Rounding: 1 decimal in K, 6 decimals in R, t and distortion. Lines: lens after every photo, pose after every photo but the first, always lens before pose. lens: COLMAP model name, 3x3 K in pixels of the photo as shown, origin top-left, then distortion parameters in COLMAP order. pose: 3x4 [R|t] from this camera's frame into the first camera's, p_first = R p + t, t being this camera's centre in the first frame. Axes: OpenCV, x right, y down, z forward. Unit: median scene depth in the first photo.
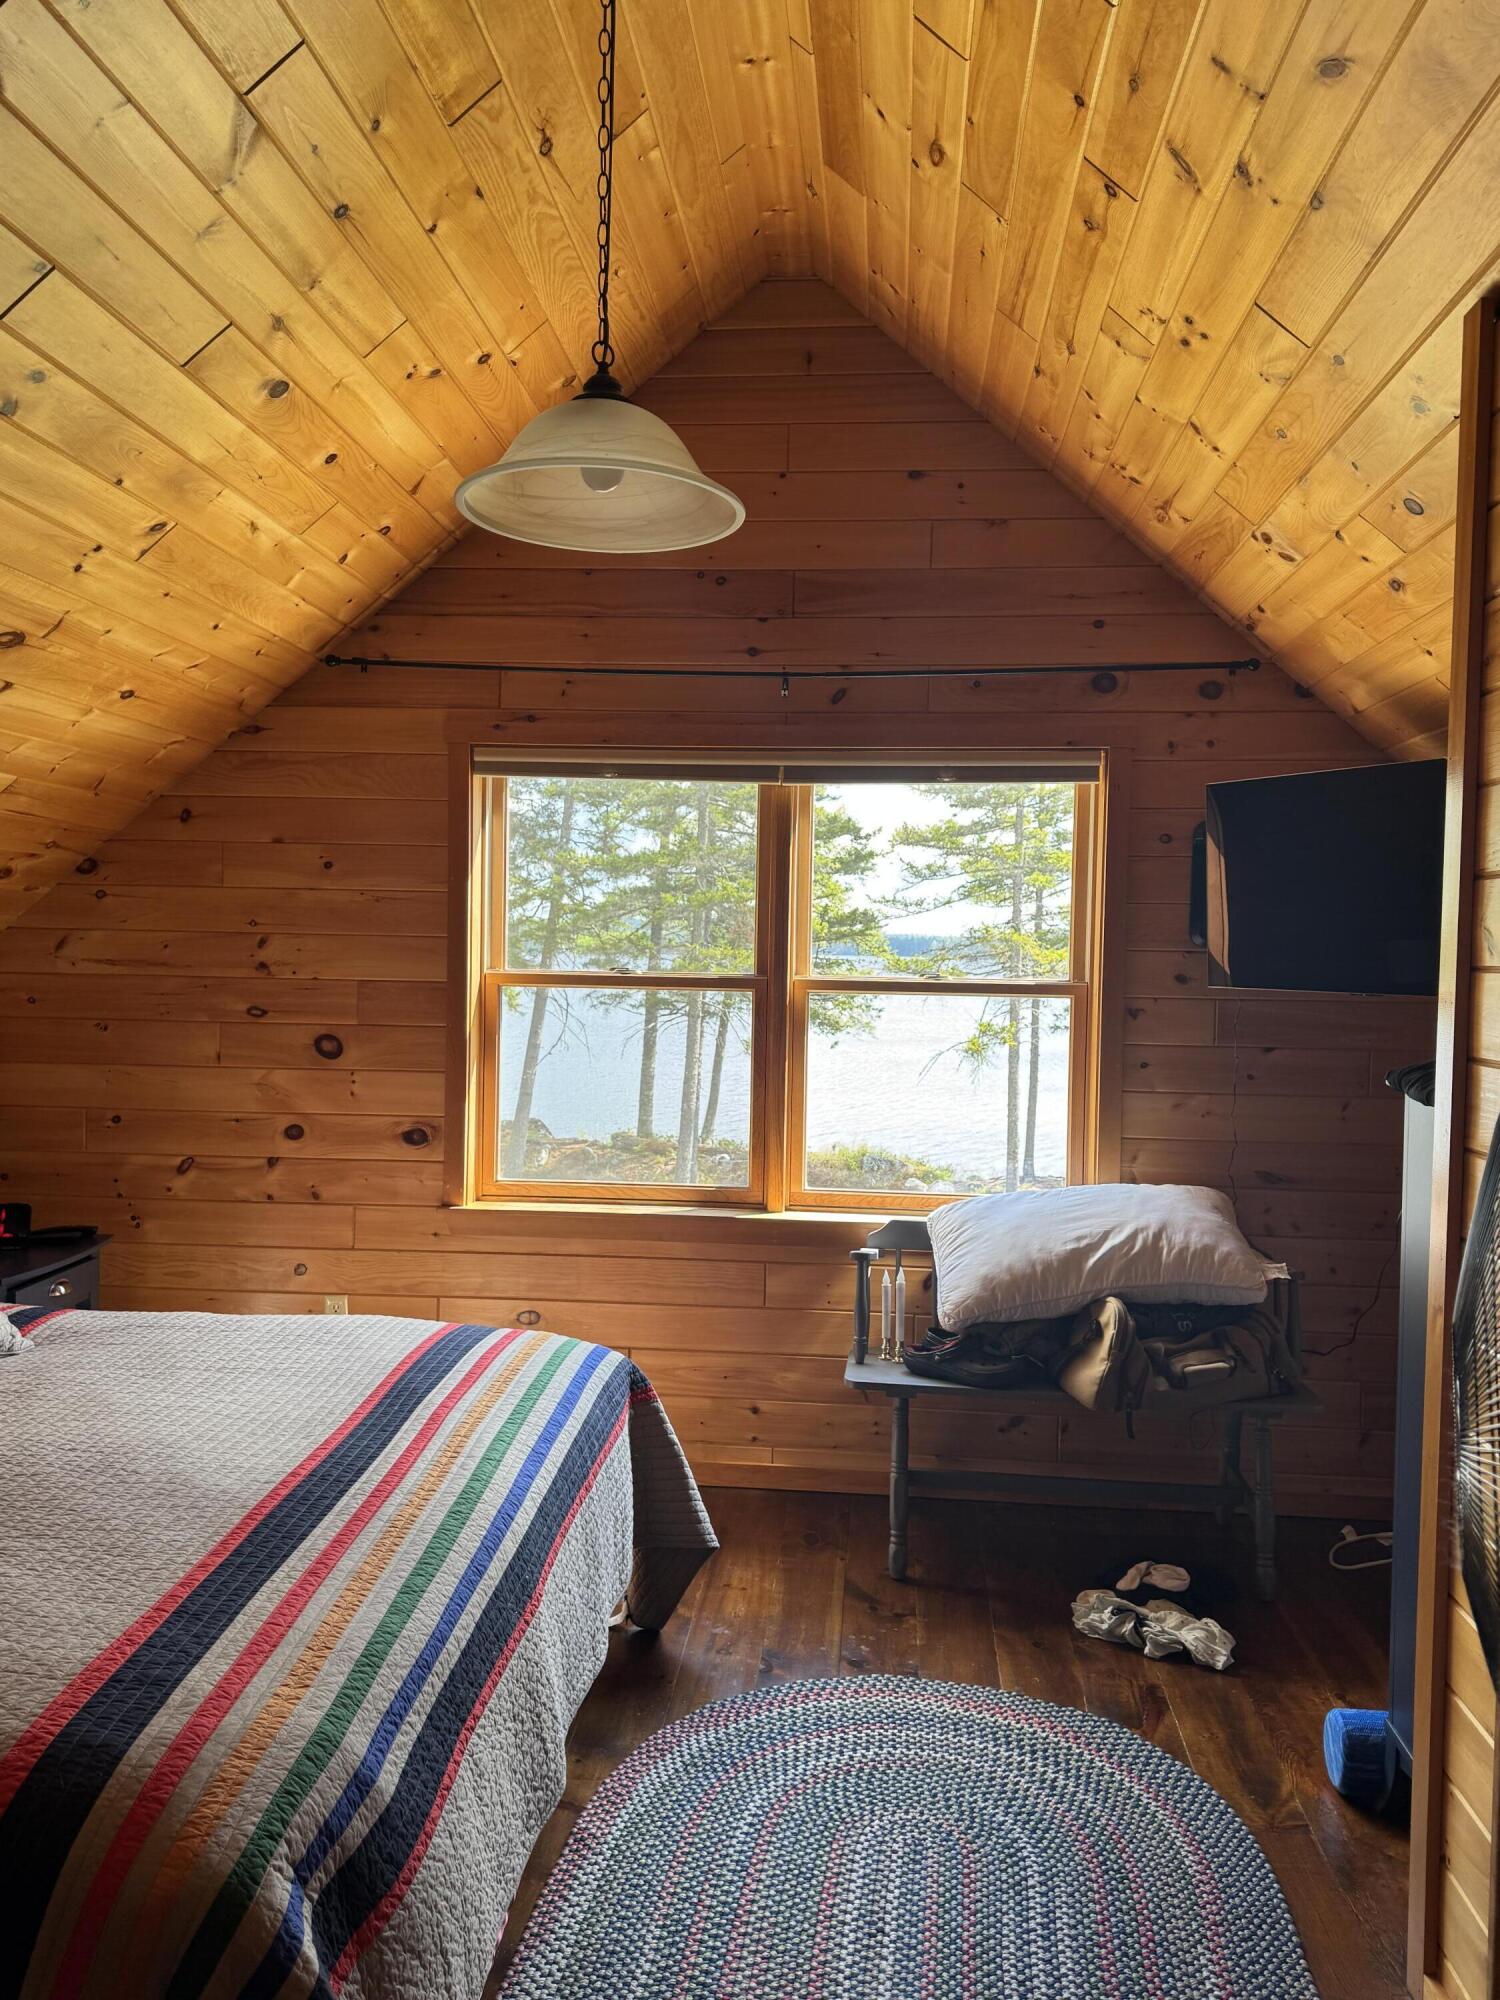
lens RADIAL K [[1468.7, 0, 748.3], [0, 1468.7, 1007.8], [0, 0, 1]] dist [0.207270, -0.384312]
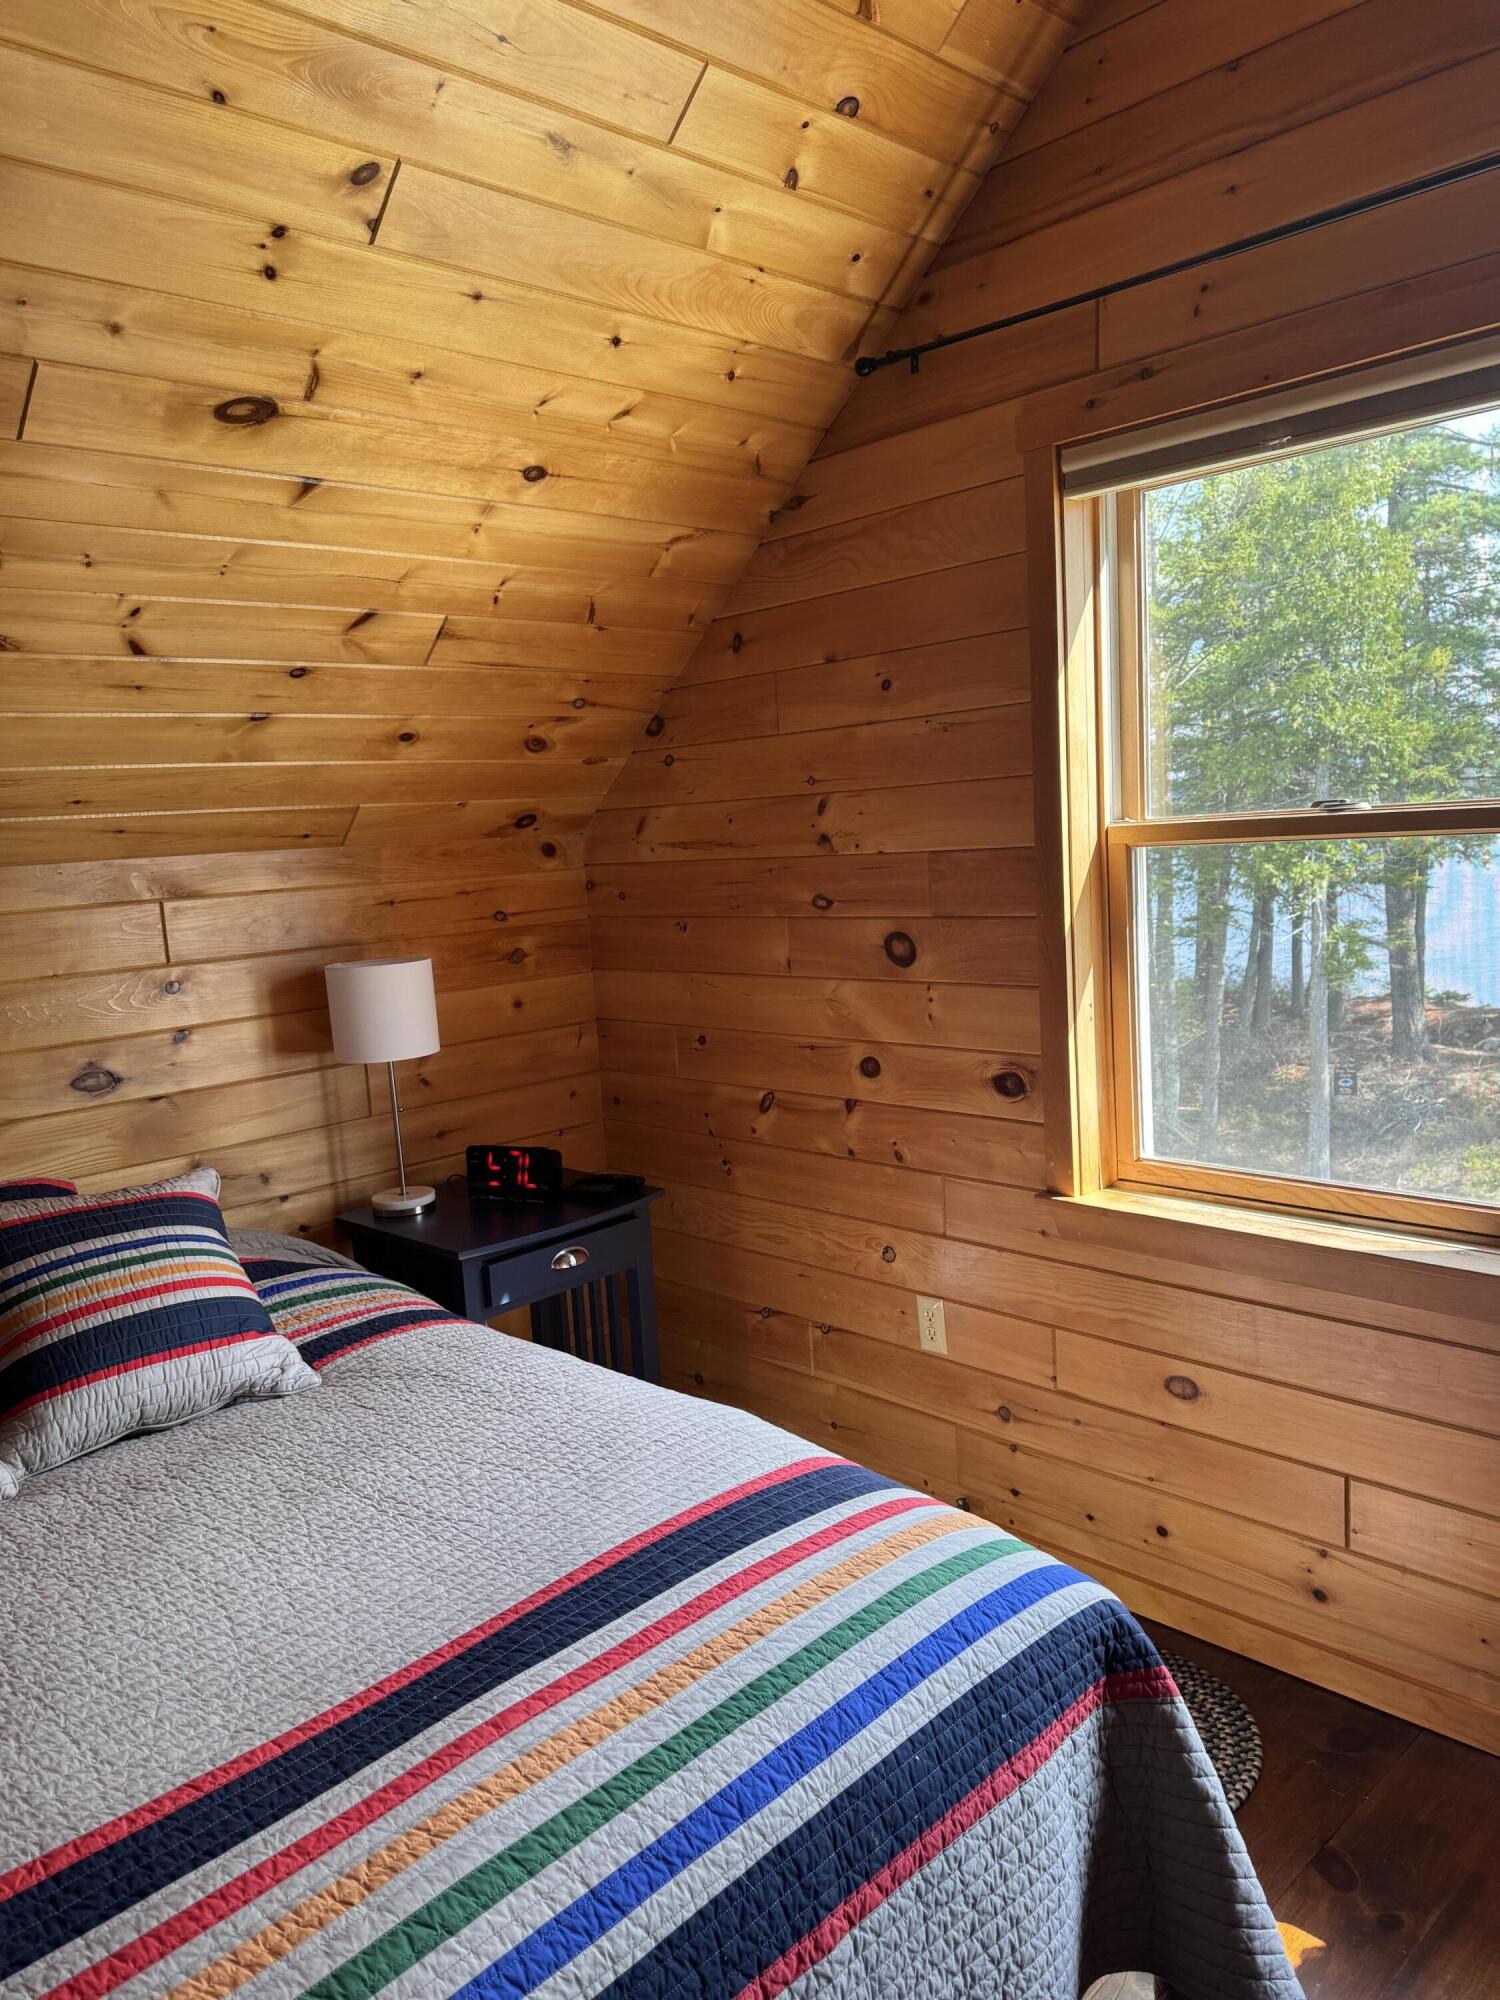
lens RADIAL K [[1468.7, 0, 748.3], [0, 1468.7, 1007.8], [0, 0, 1]] dist [0.207270, -0.384312]
pose [[0.759934, 0.016100, -0.649801, 0.115229], [0.048826, 0.995455, 0.081765, -0.006739], [0.648164, -0.093863, 0.755694, 0.426953]]
